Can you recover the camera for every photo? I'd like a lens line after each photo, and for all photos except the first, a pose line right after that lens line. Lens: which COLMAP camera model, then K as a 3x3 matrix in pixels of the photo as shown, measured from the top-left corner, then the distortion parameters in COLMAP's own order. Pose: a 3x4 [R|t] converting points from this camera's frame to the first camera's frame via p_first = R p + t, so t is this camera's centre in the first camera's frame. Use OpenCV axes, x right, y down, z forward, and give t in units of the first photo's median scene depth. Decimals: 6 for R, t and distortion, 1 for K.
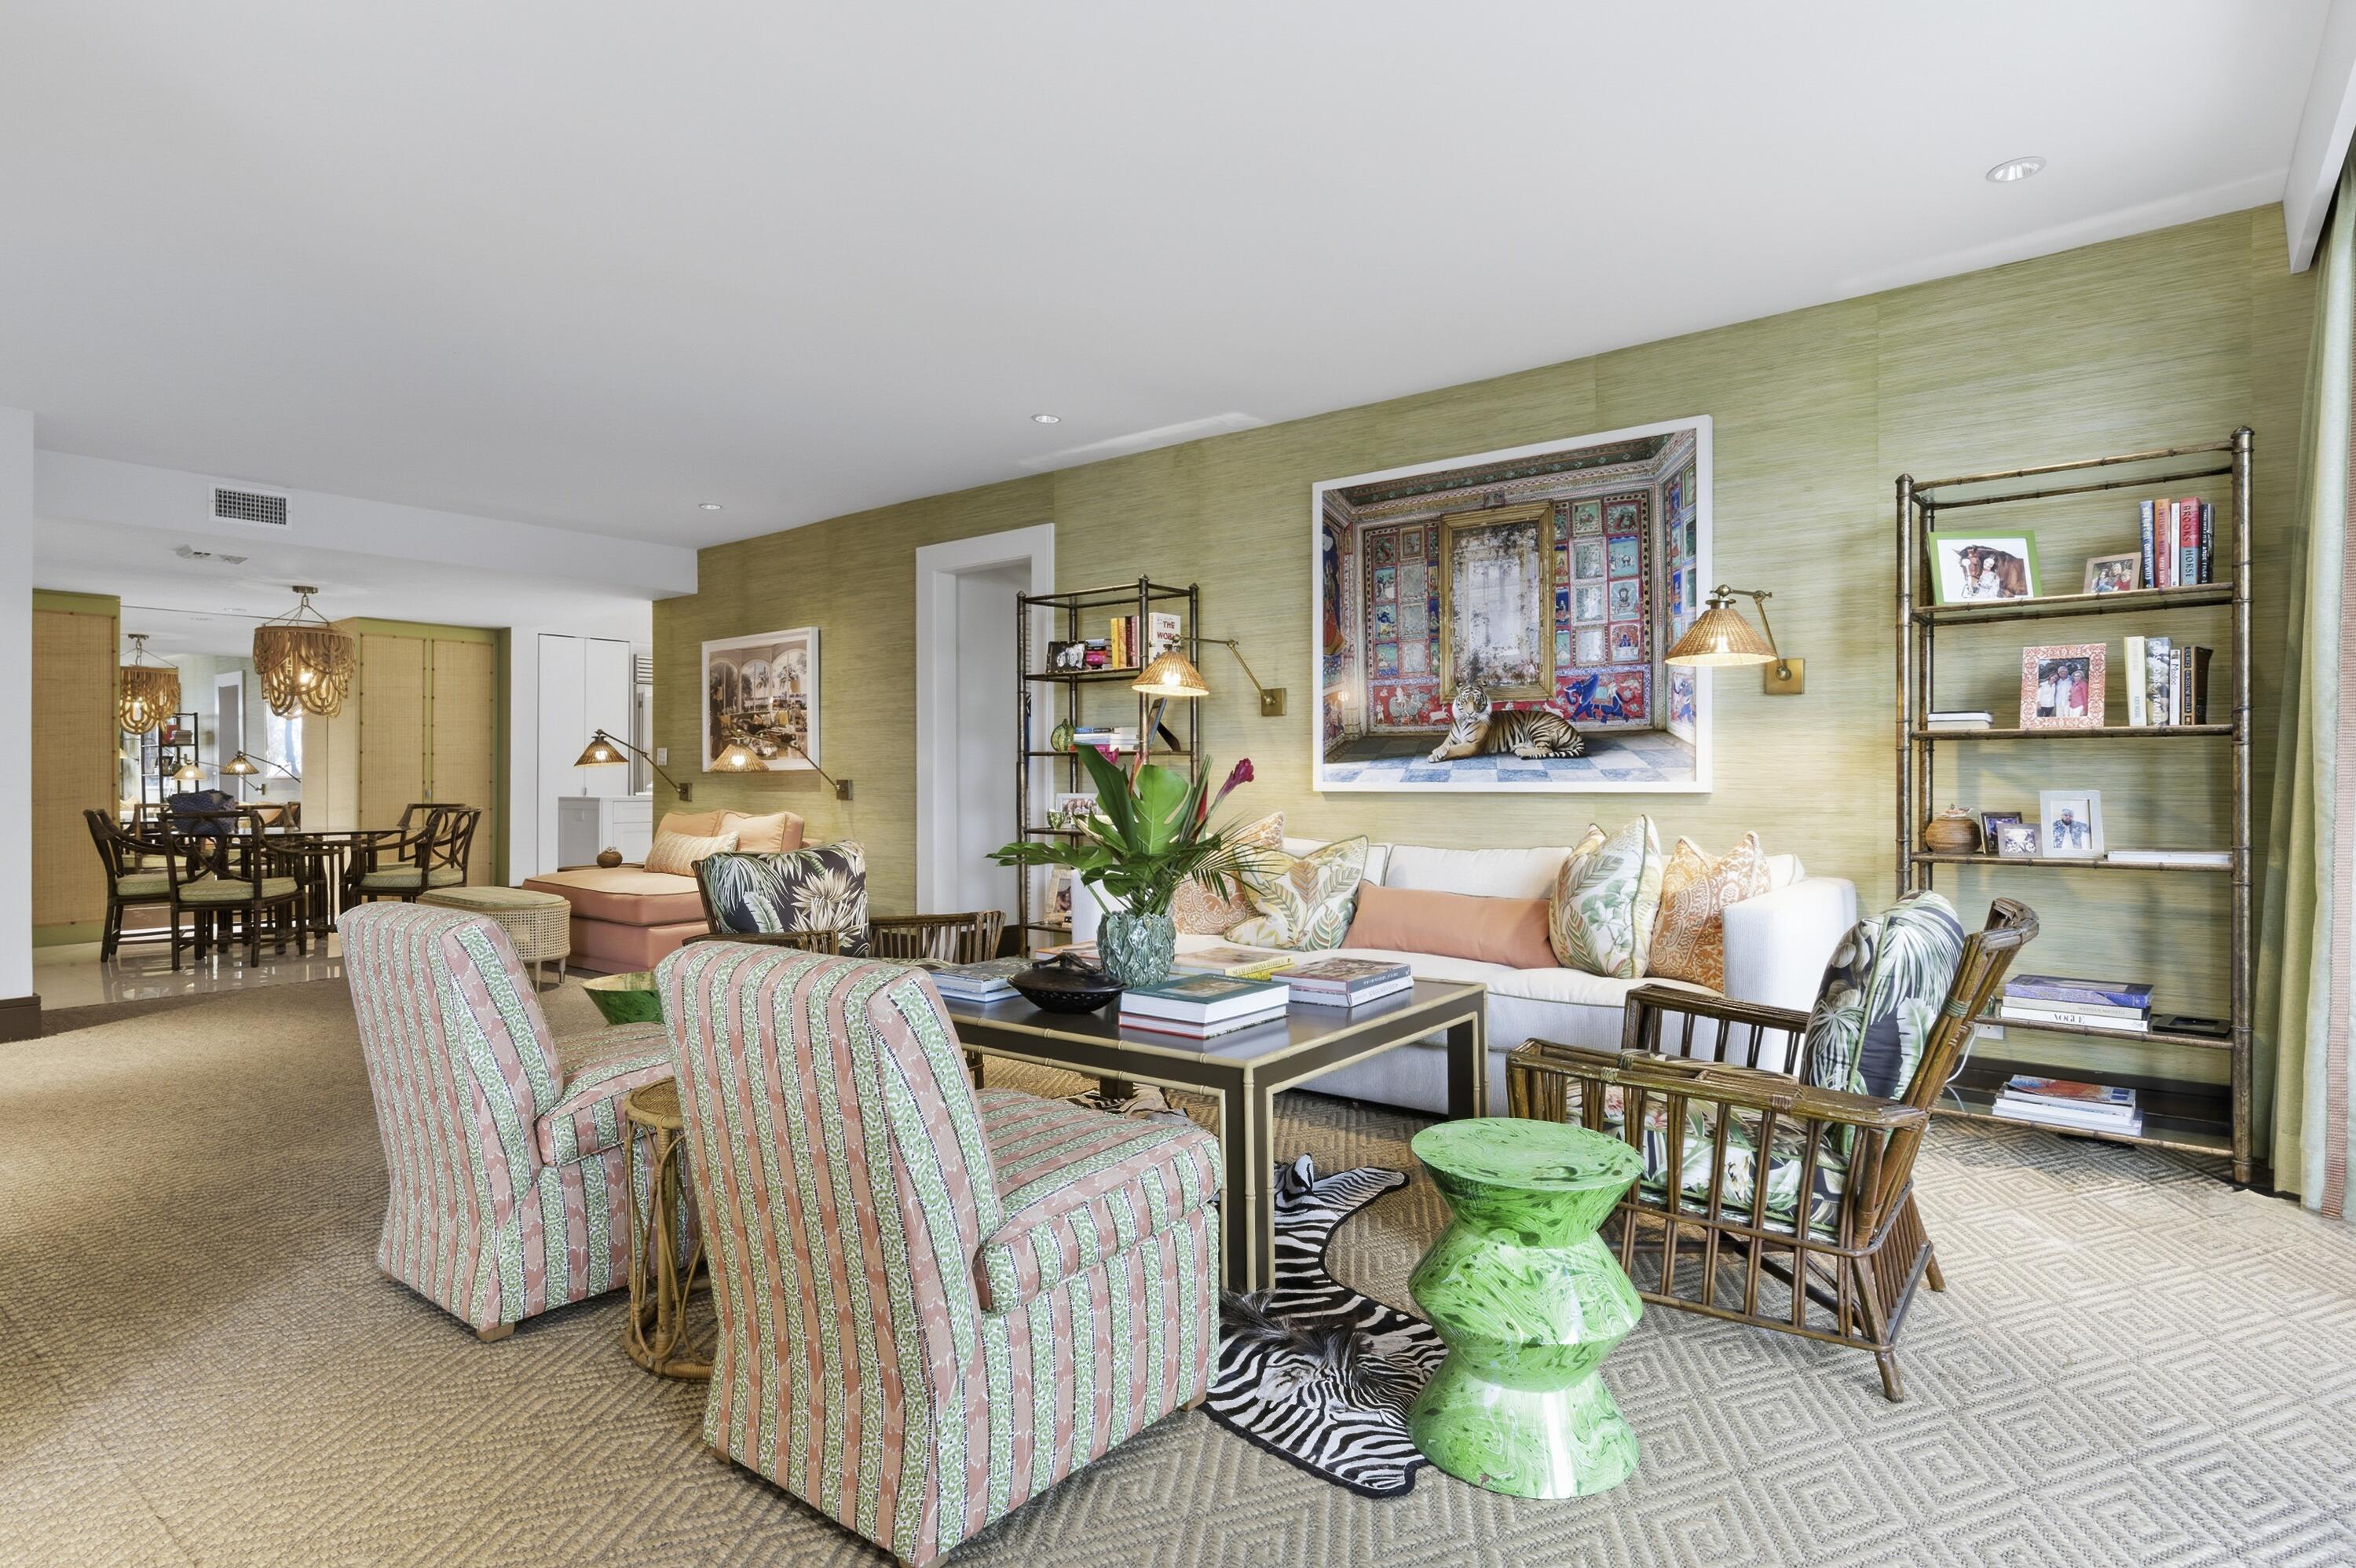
lens RADIAL K [[1208.4, 0, 1169.1], [0, 1208.4, 779.4], [0, 0, 1]] dist [-0.001274, -0.000323]
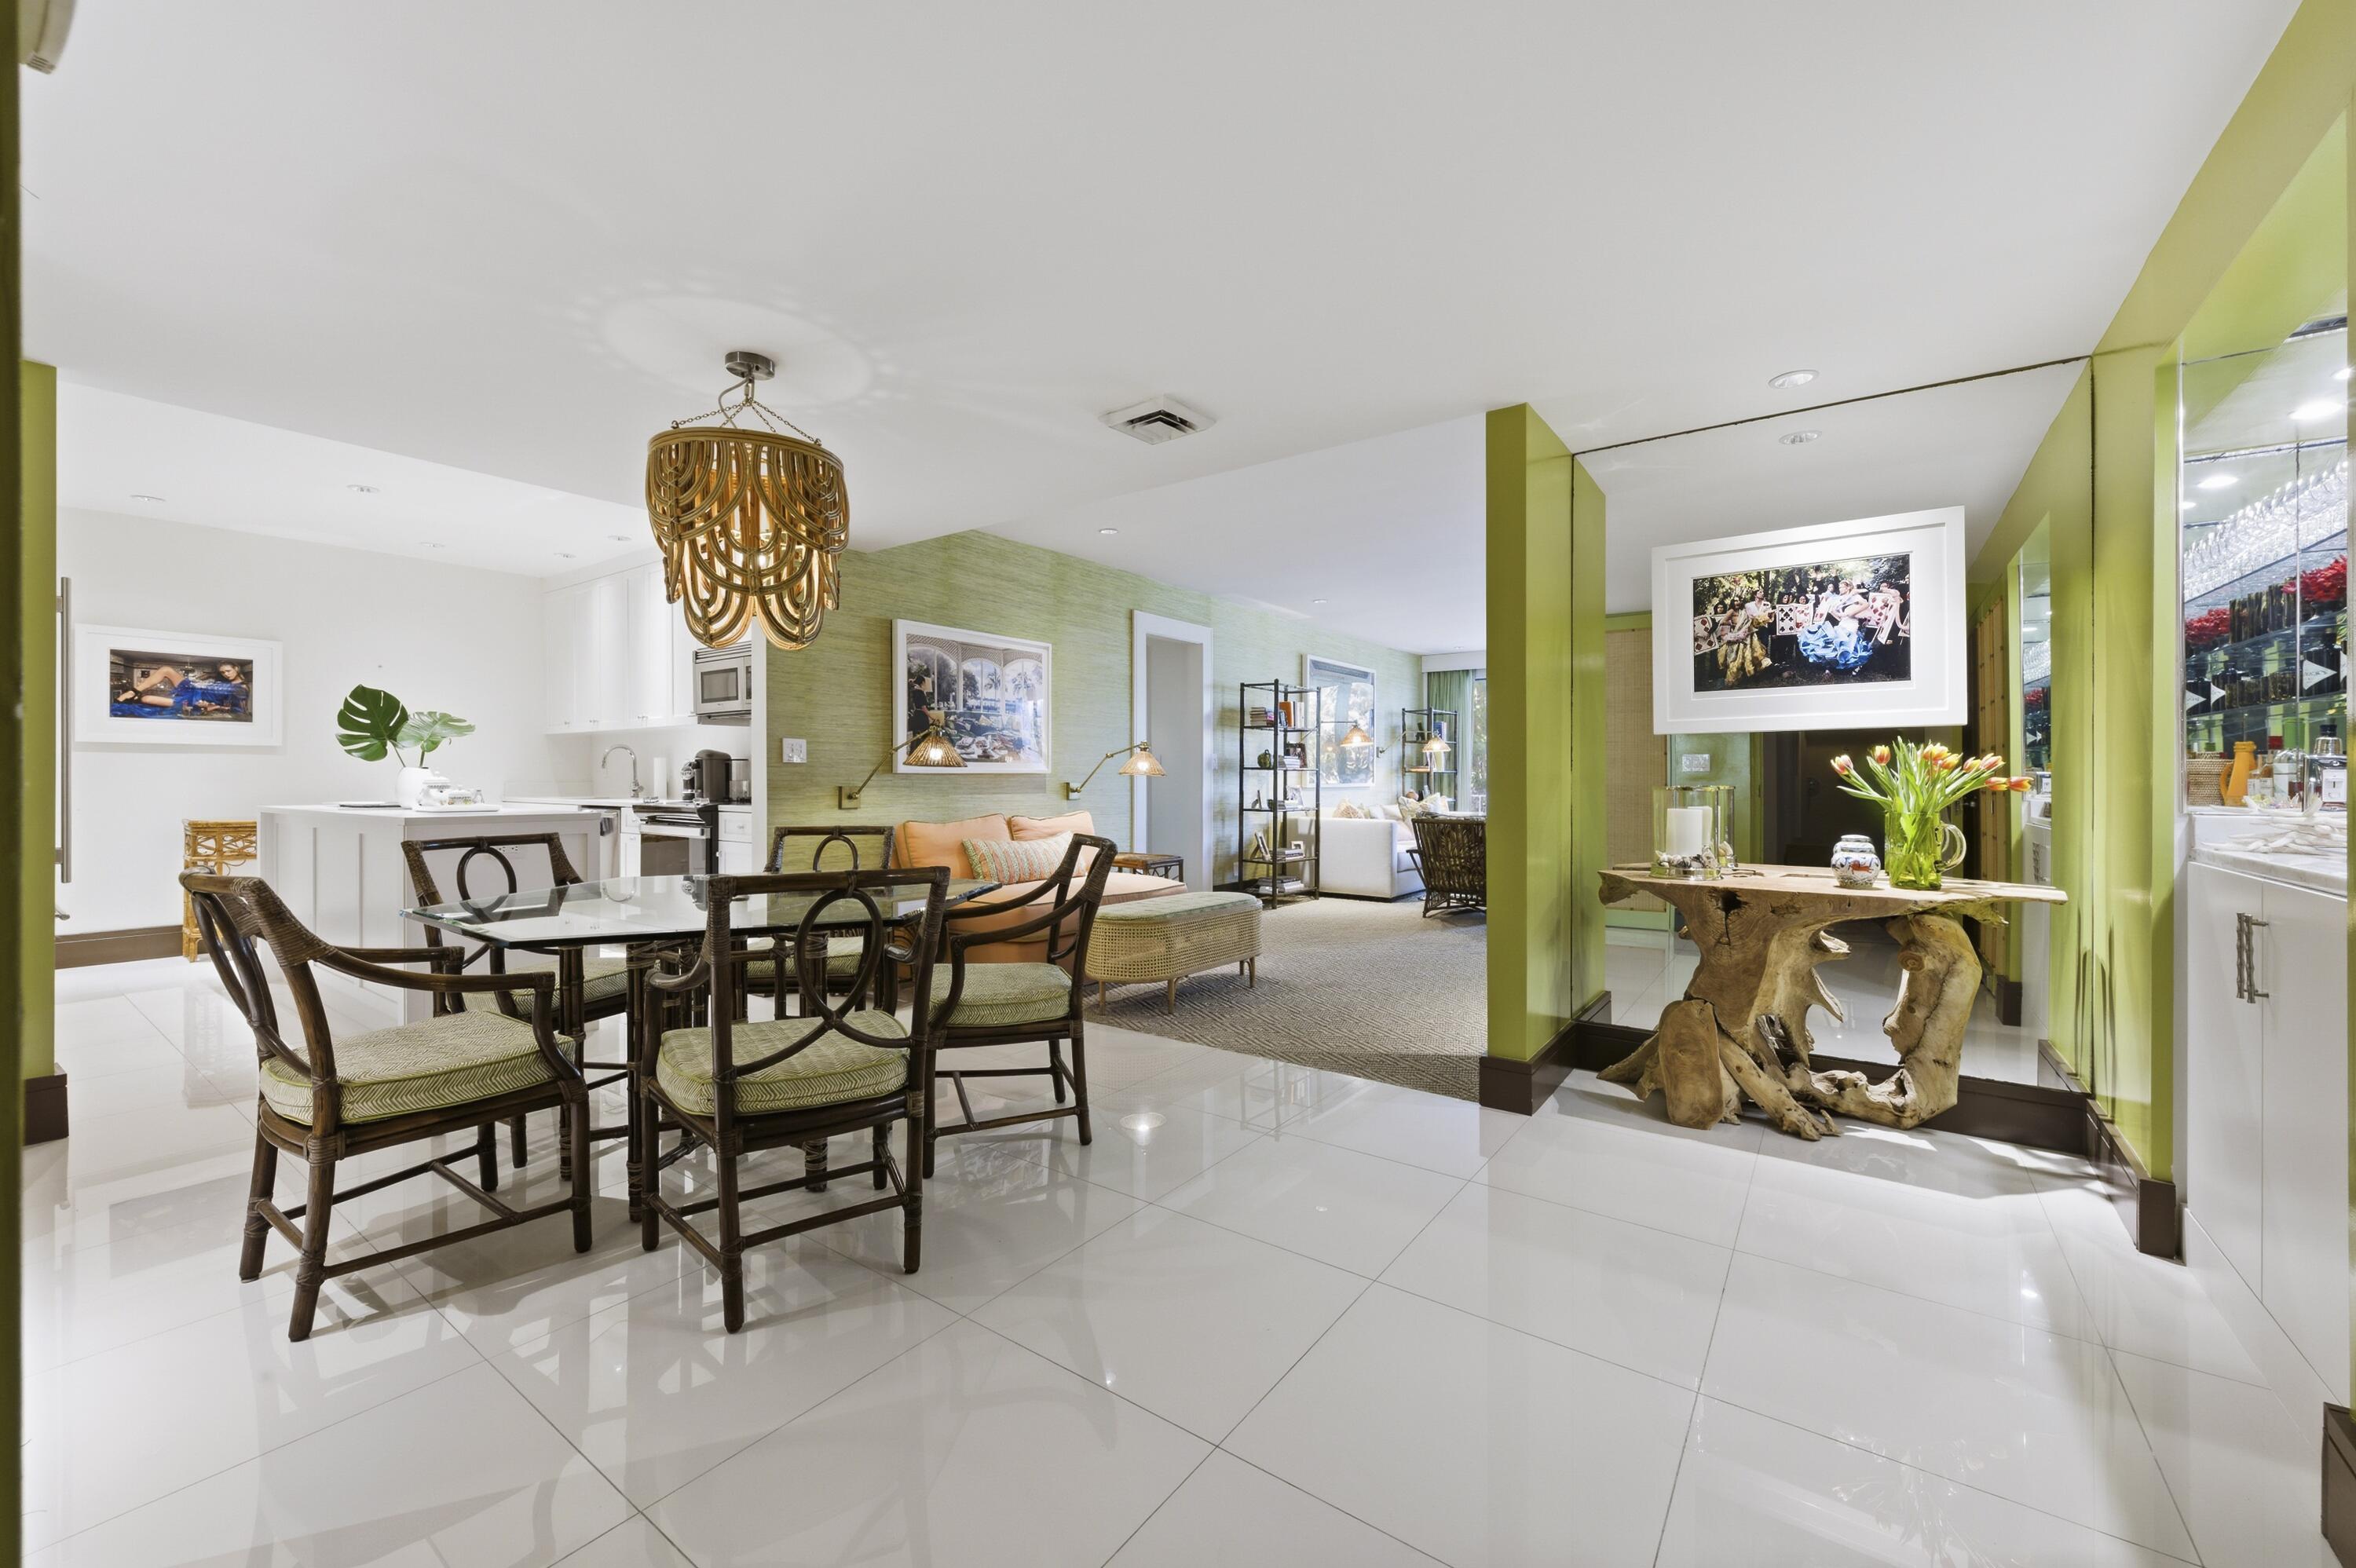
lens RADIAL K [[935.1, 0, 1181.5], [0, 935.1, 774.2], [0, 0, 1]] dist [0.007403, -0.001169]
pose [[-0.034824, 0.005747, 0.999377, -1.106794], [-0.004518, 0.999972, -0.005908, -0.002428], [-0.999383, -0.004721, -0.034797, 0.871331]]
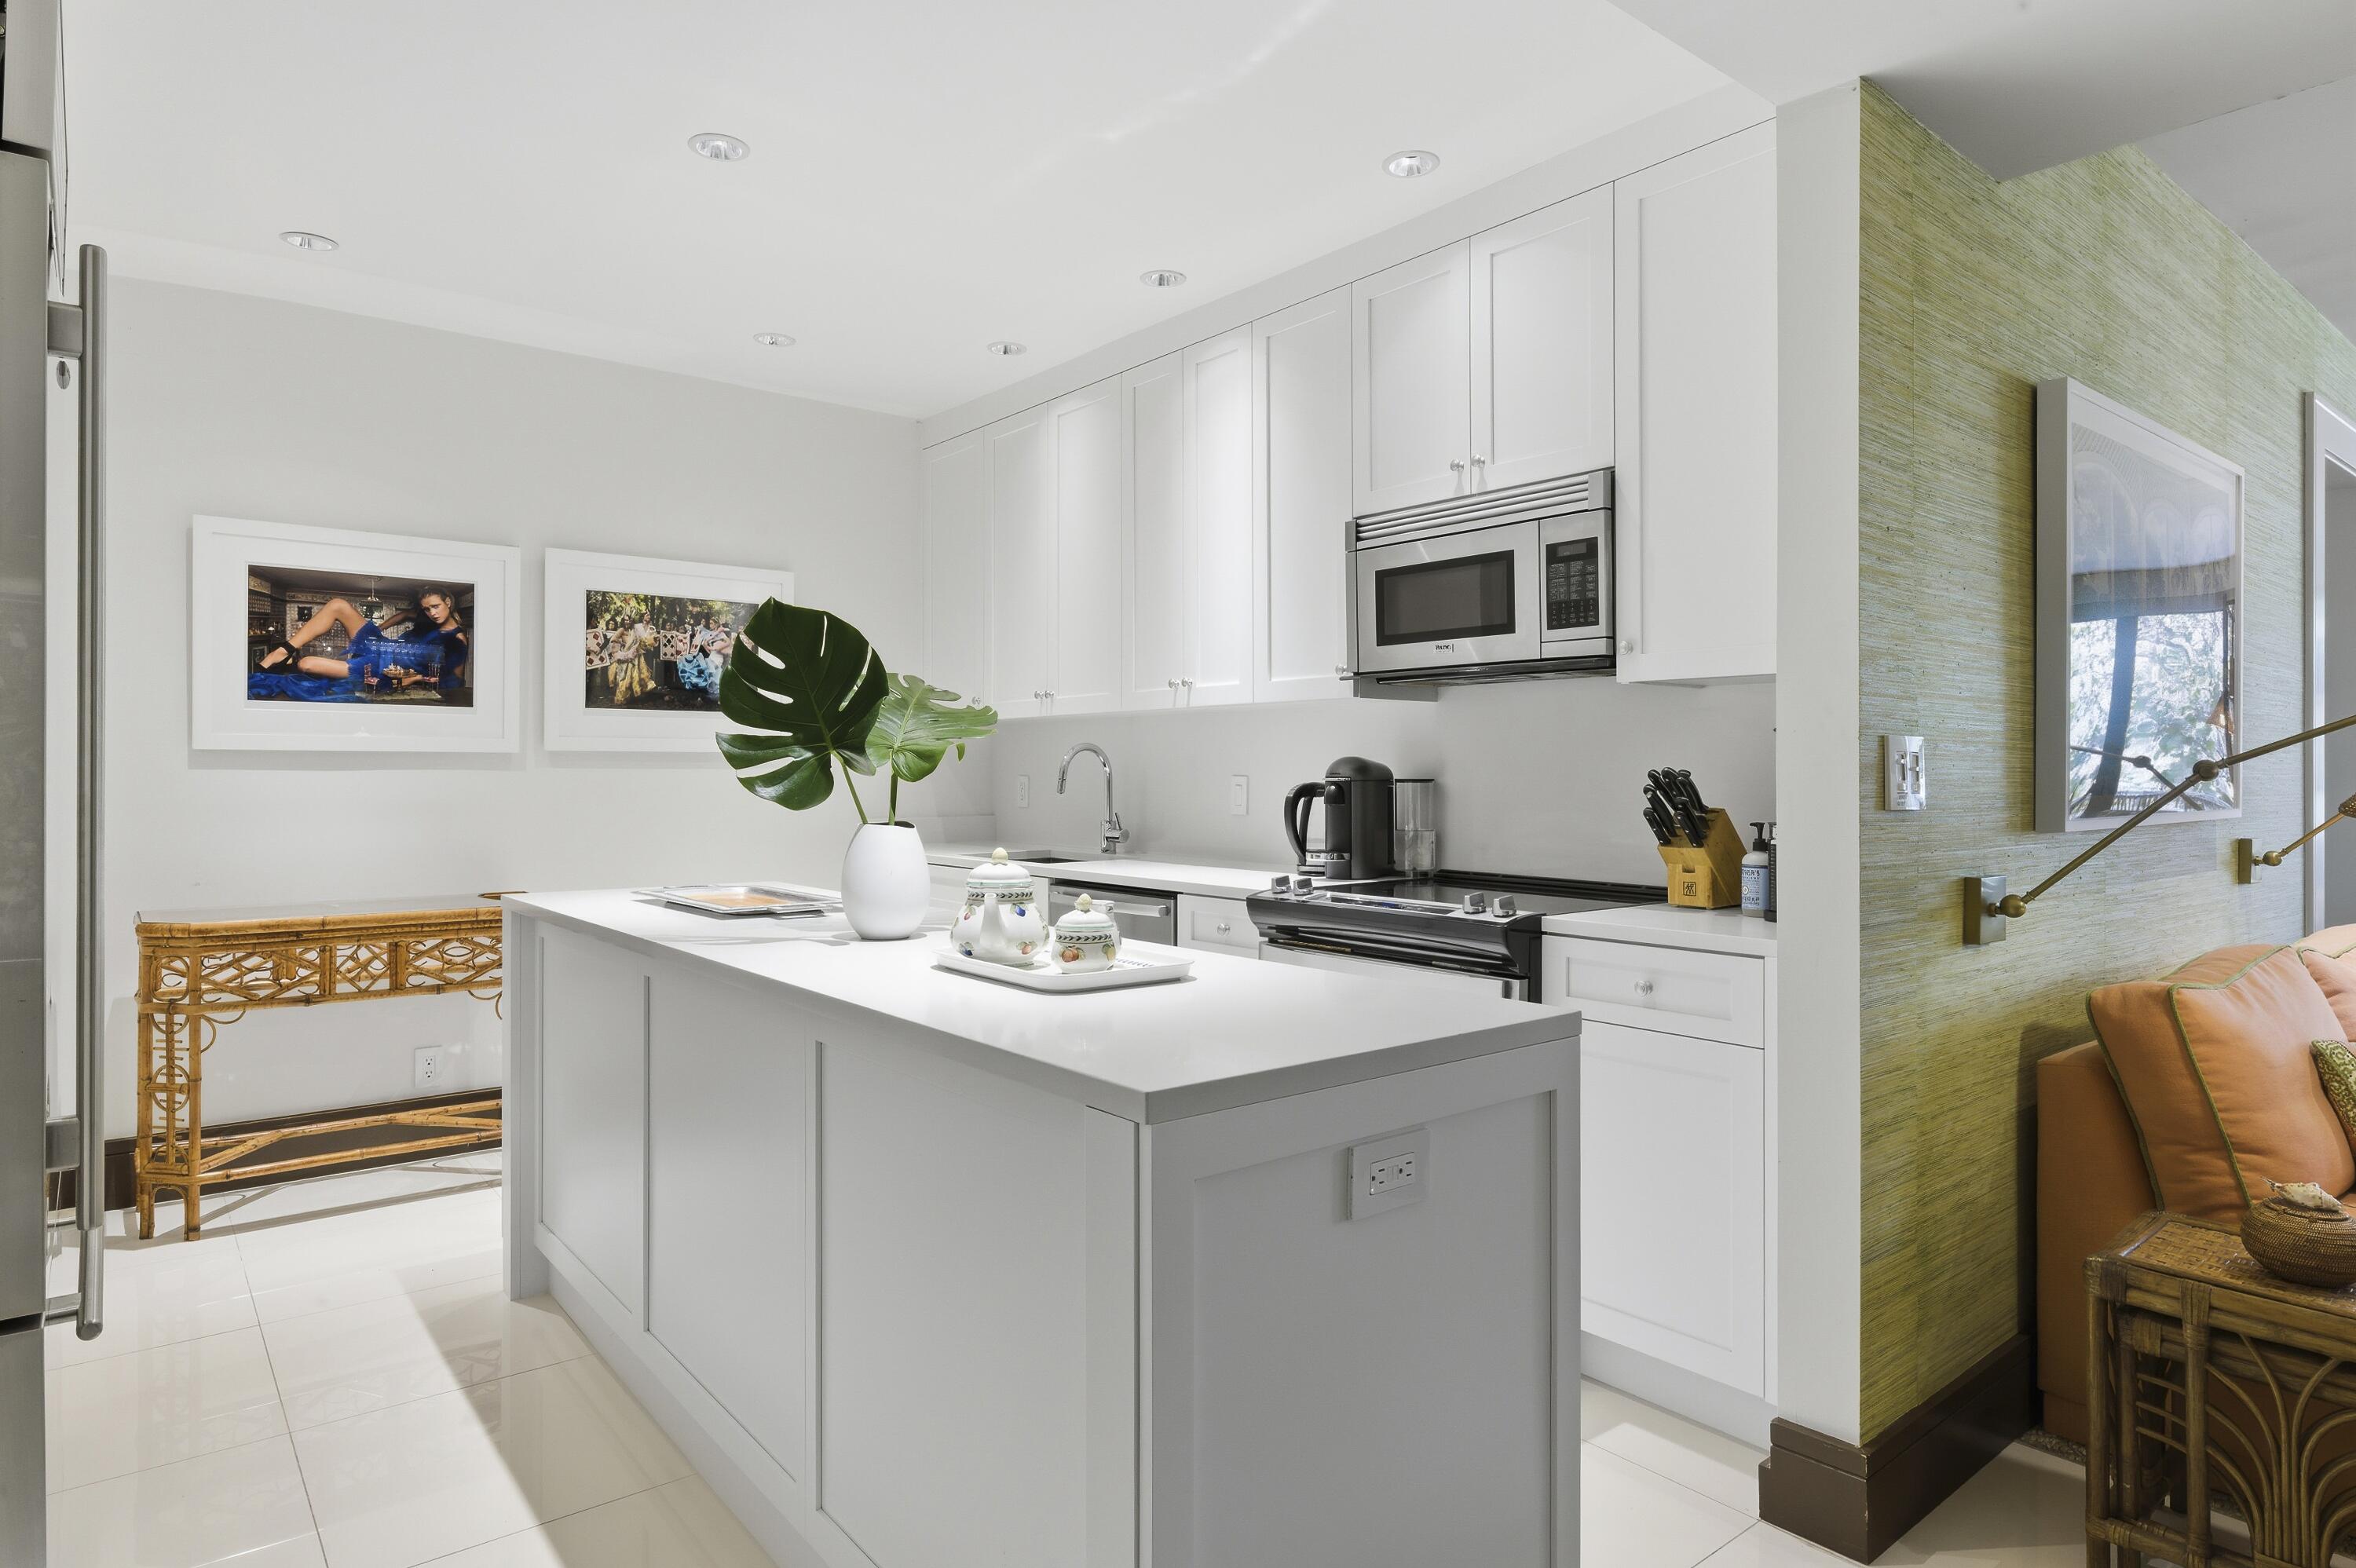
lens RADIAL K [[1326.7, 0, 1157.5], [0, 1326.7, 760.1], [0, 0, 1]] dist [0.001221, -0.000439]
pose [[0.224001, 0.009536, 0.974542, -0.790060], [-0.005347, 0.999949, -0.008556, -0.021009], [-0.974574, -0.003295, 0.224041, 1.204648]]
